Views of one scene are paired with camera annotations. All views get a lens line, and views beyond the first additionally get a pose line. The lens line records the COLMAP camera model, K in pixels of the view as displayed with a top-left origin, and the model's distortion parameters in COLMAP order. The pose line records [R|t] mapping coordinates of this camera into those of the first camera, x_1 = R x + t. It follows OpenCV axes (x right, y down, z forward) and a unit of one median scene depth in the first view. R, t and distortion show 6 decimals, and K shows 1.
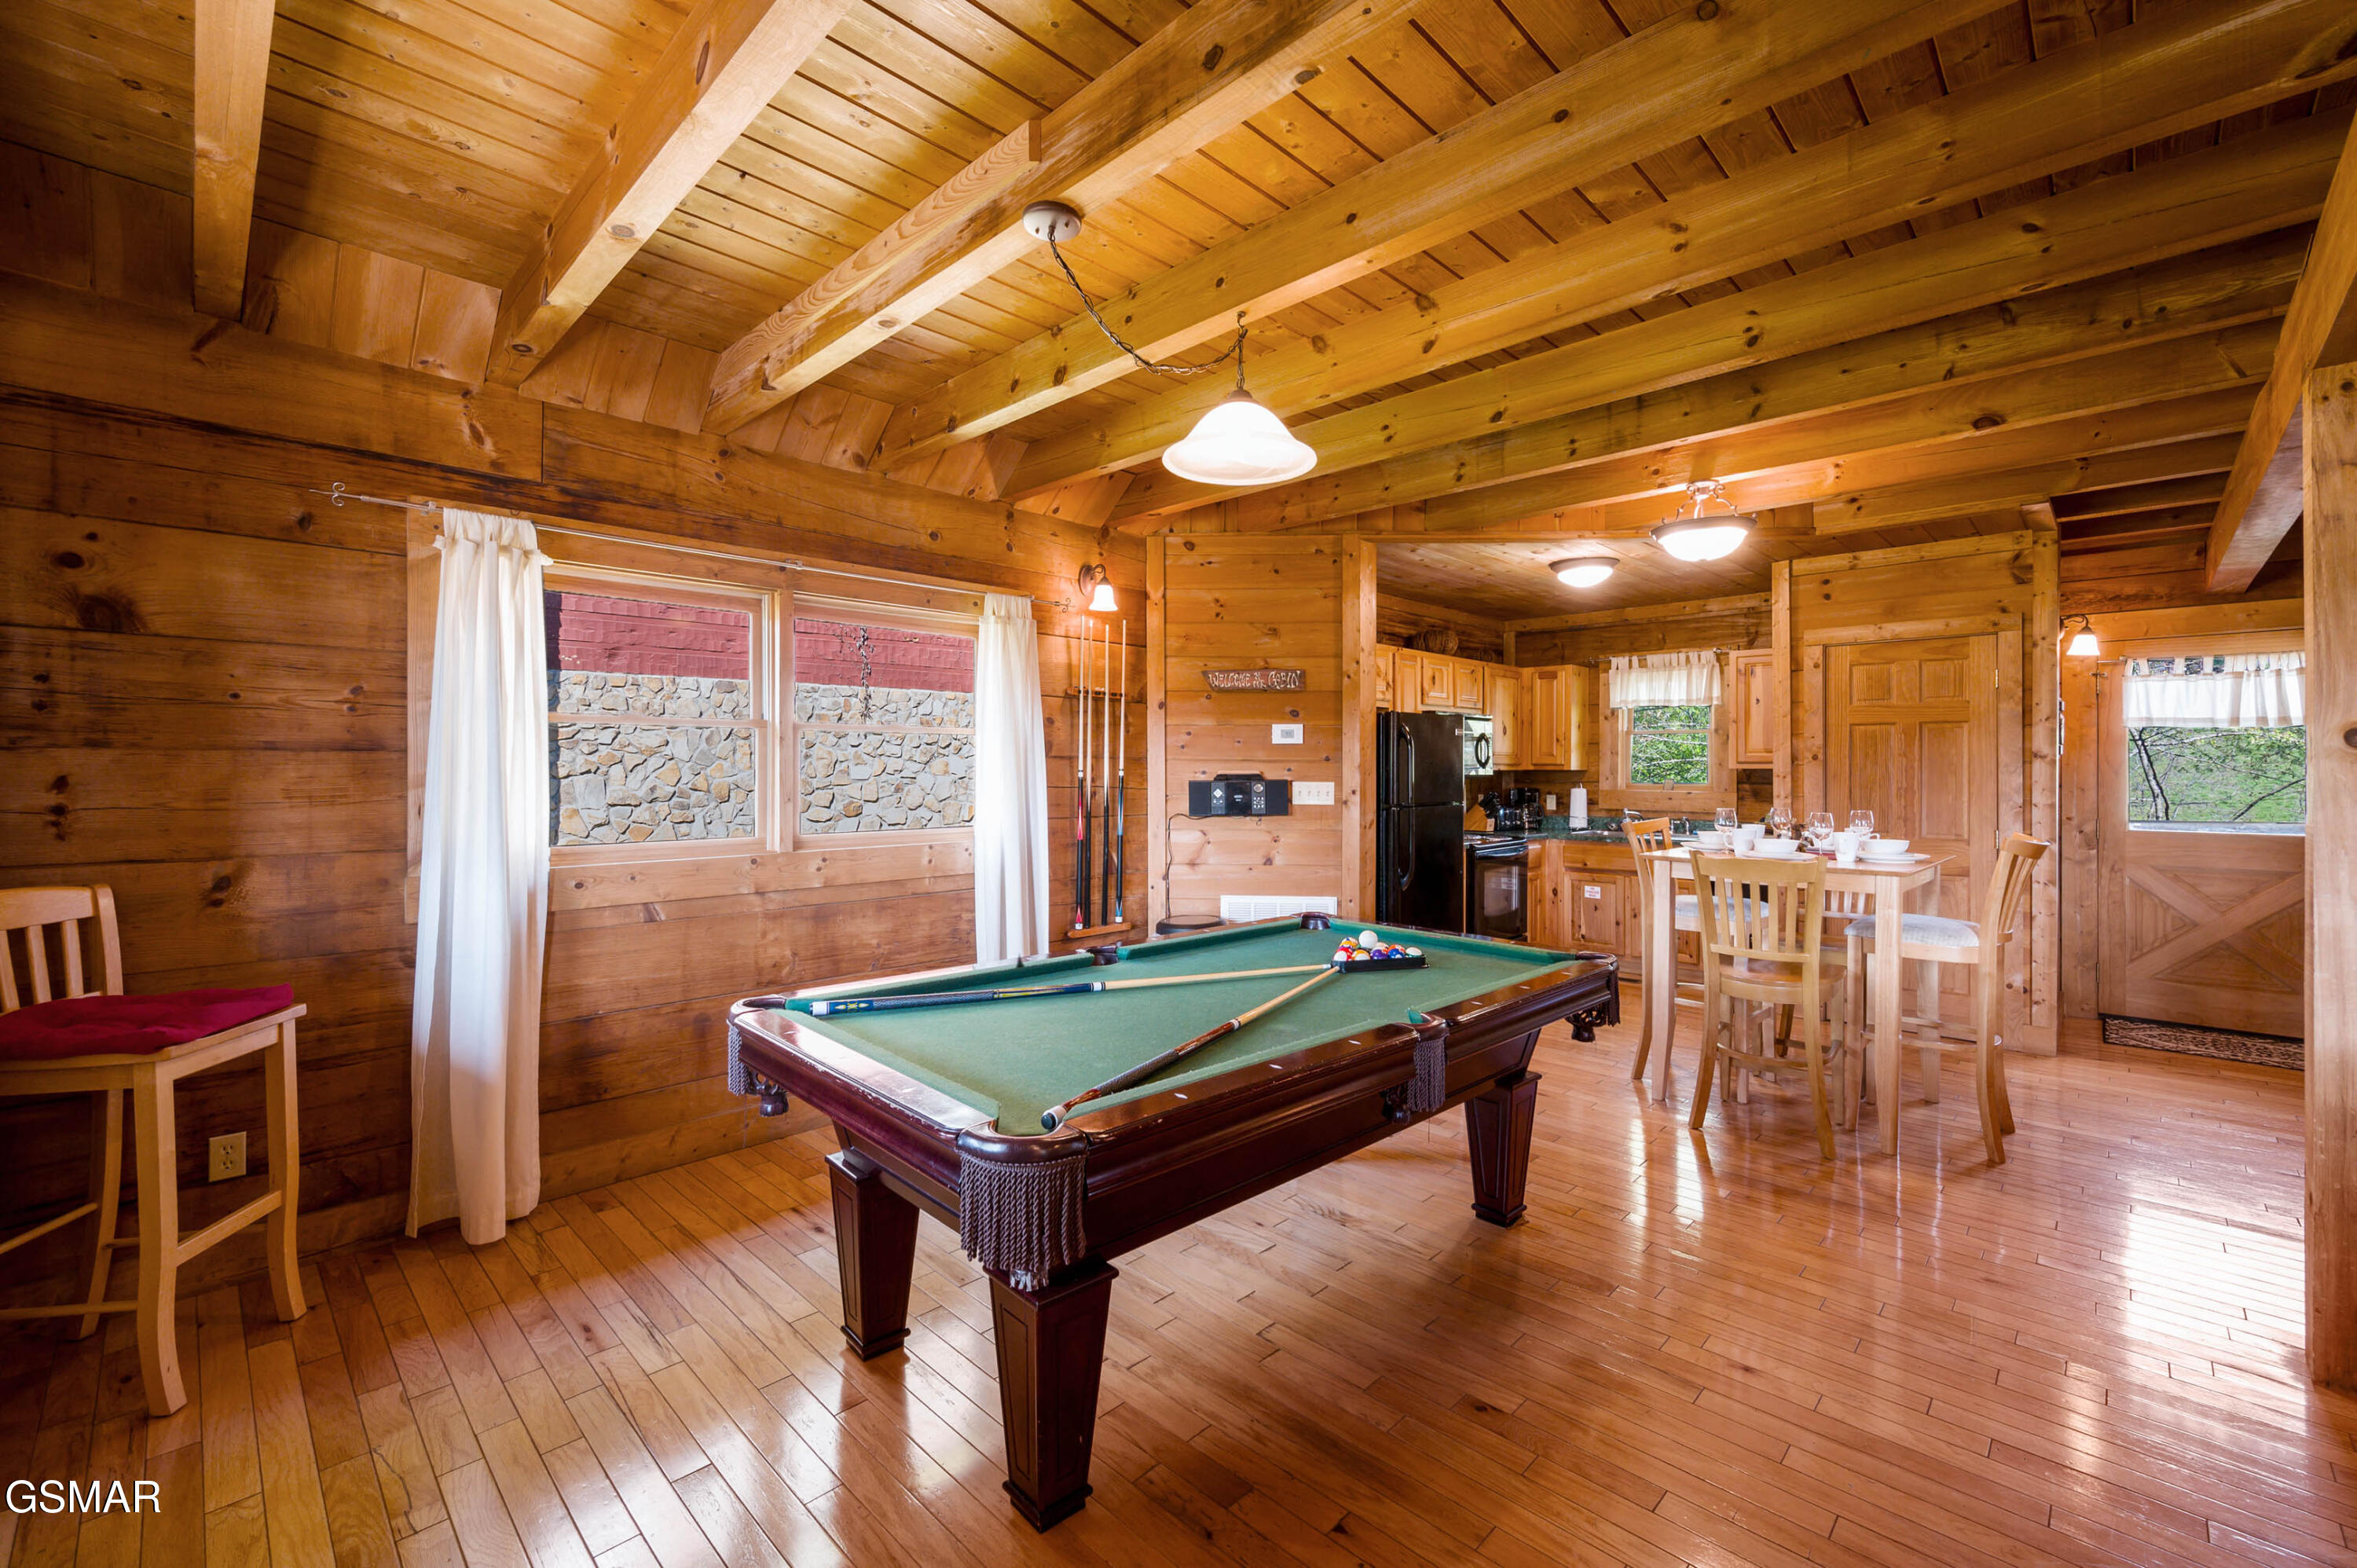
lens RADIAL K [[945.3, 0, 1169.7], [0, 945.3, 763.3], [0, 0, 1]] dist [-0.000042, -0.000396]
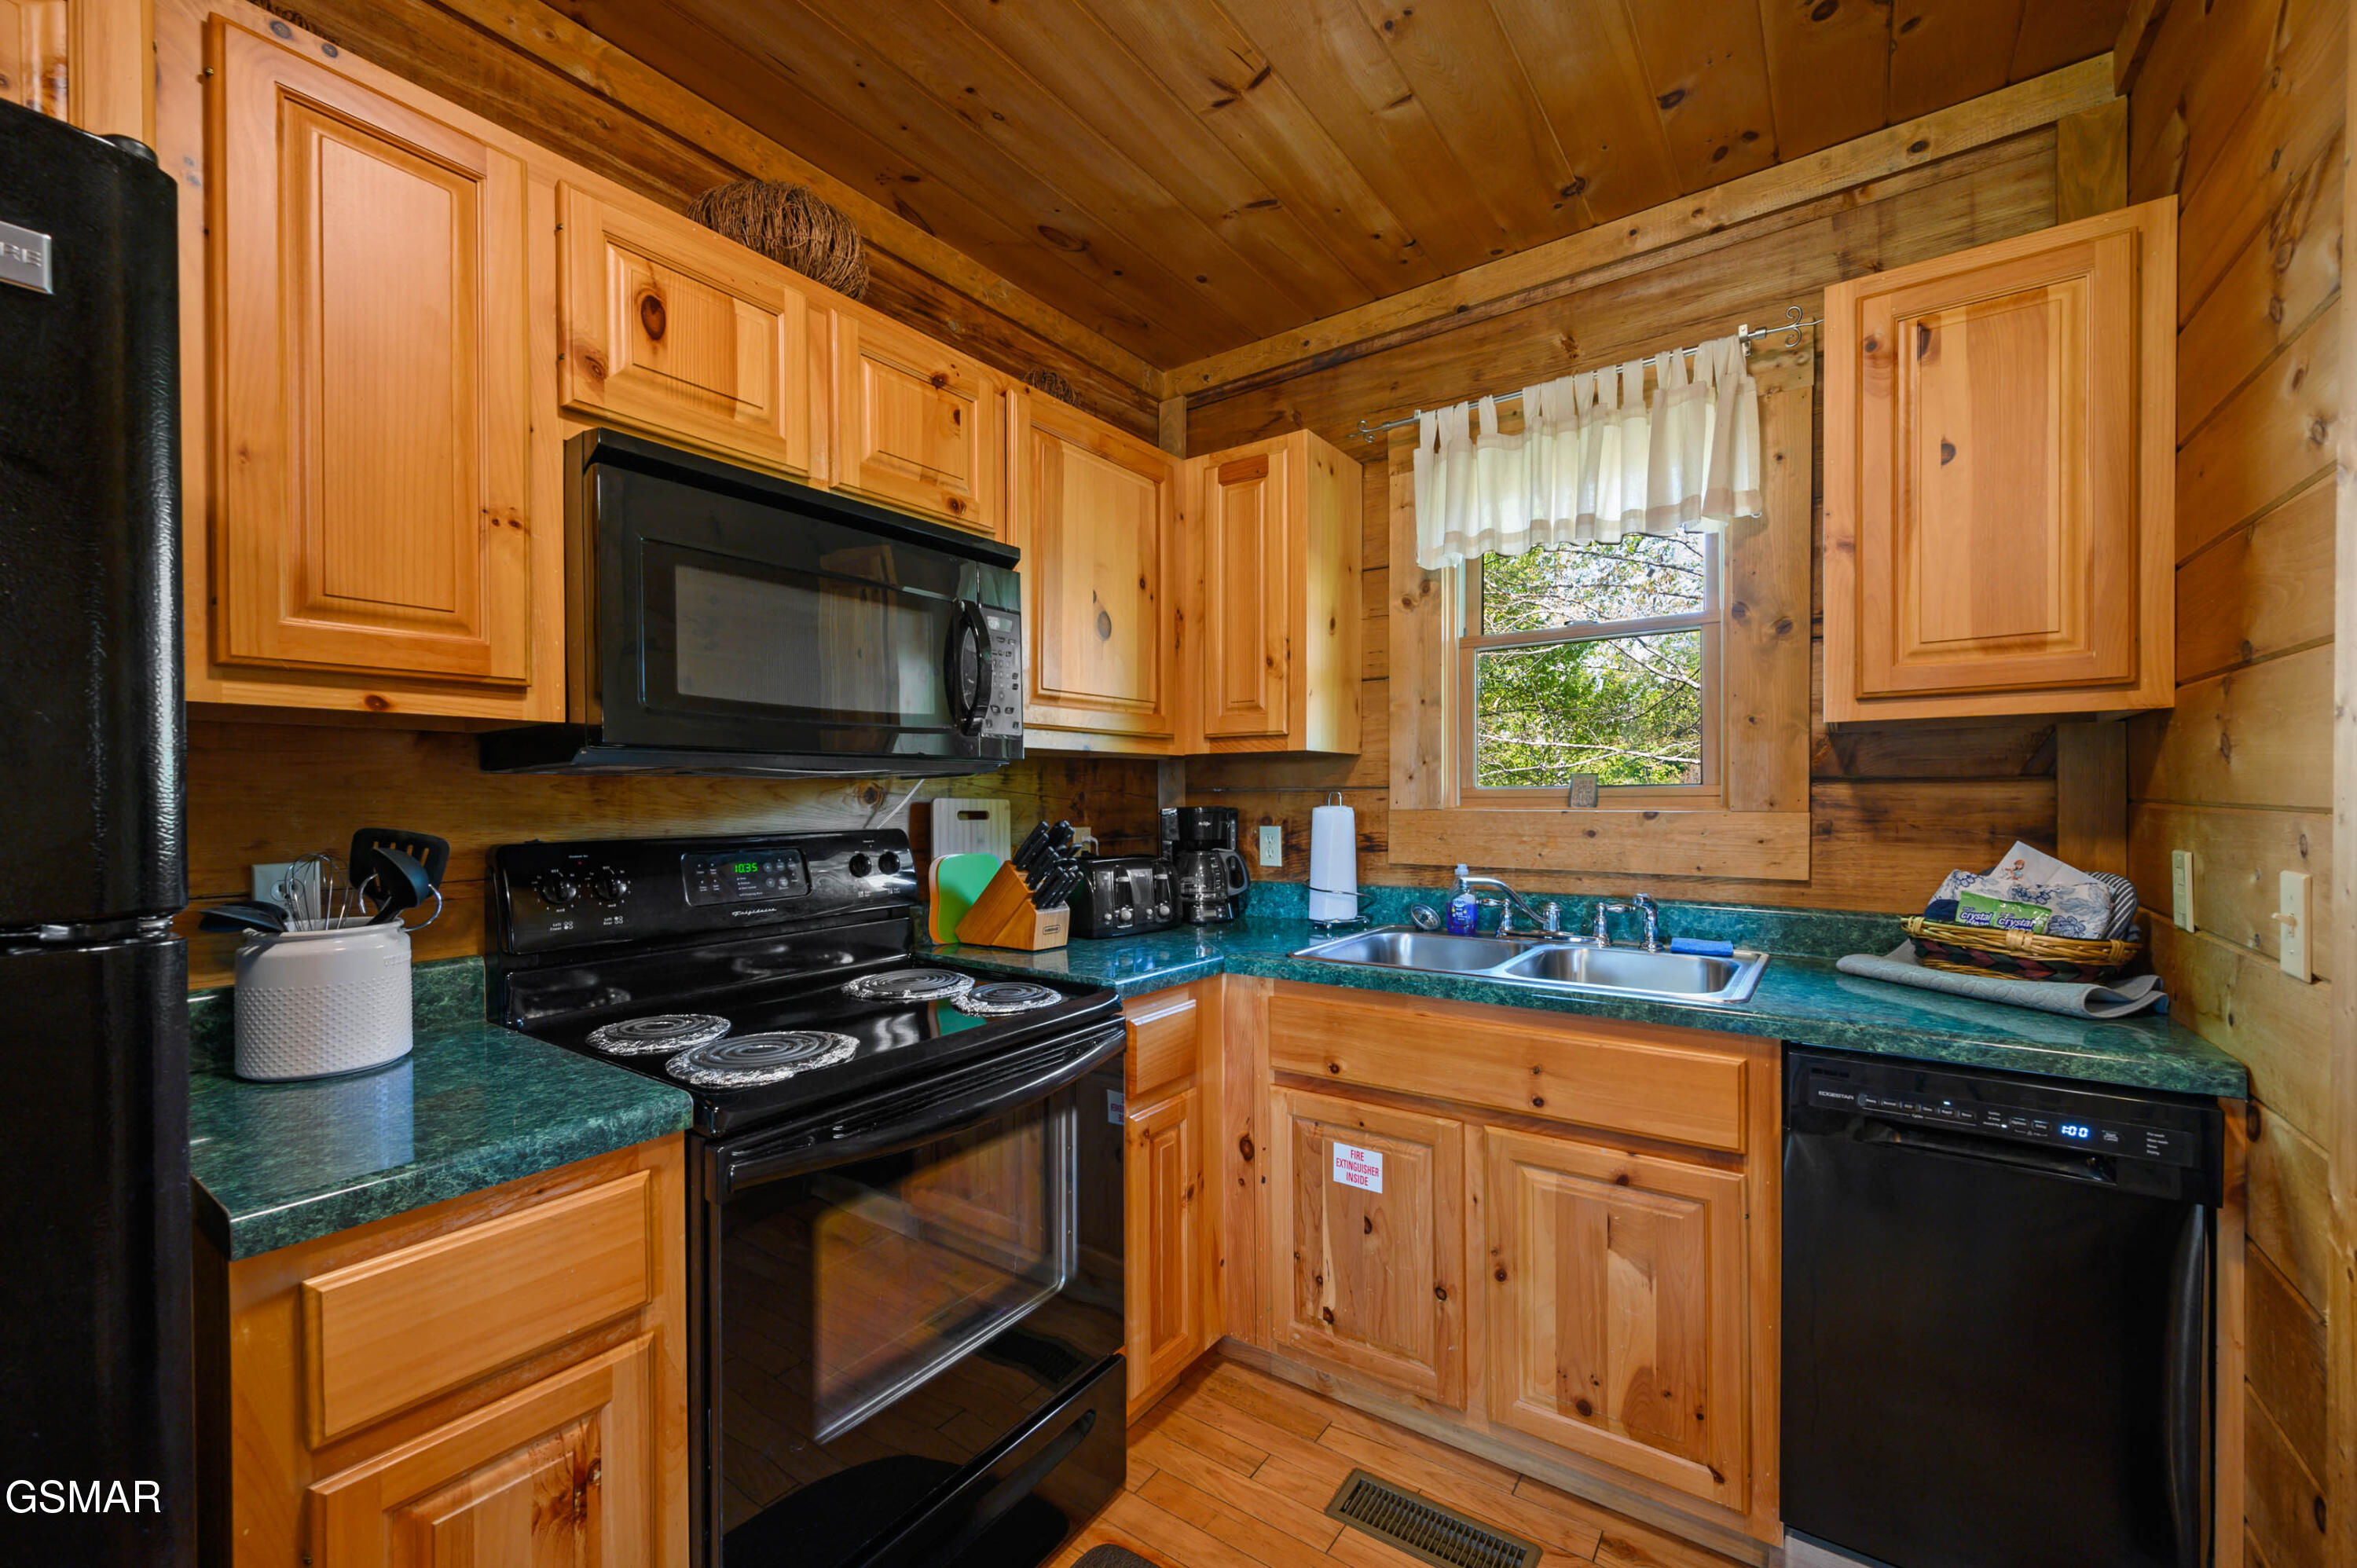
lens RADIAL K [[945.3, 0, 1185.3], [0, 945.3, 807.0], [0, 0, 1]] dist [-0.000042, -0.000396]
pose [[0.985696, -0.011755, 0.168123, 0.475312], [0.009170, 0.999828, 0.016145, 0.029937], [-0.168283, -0.014372, 0.985634, 0.992077]]
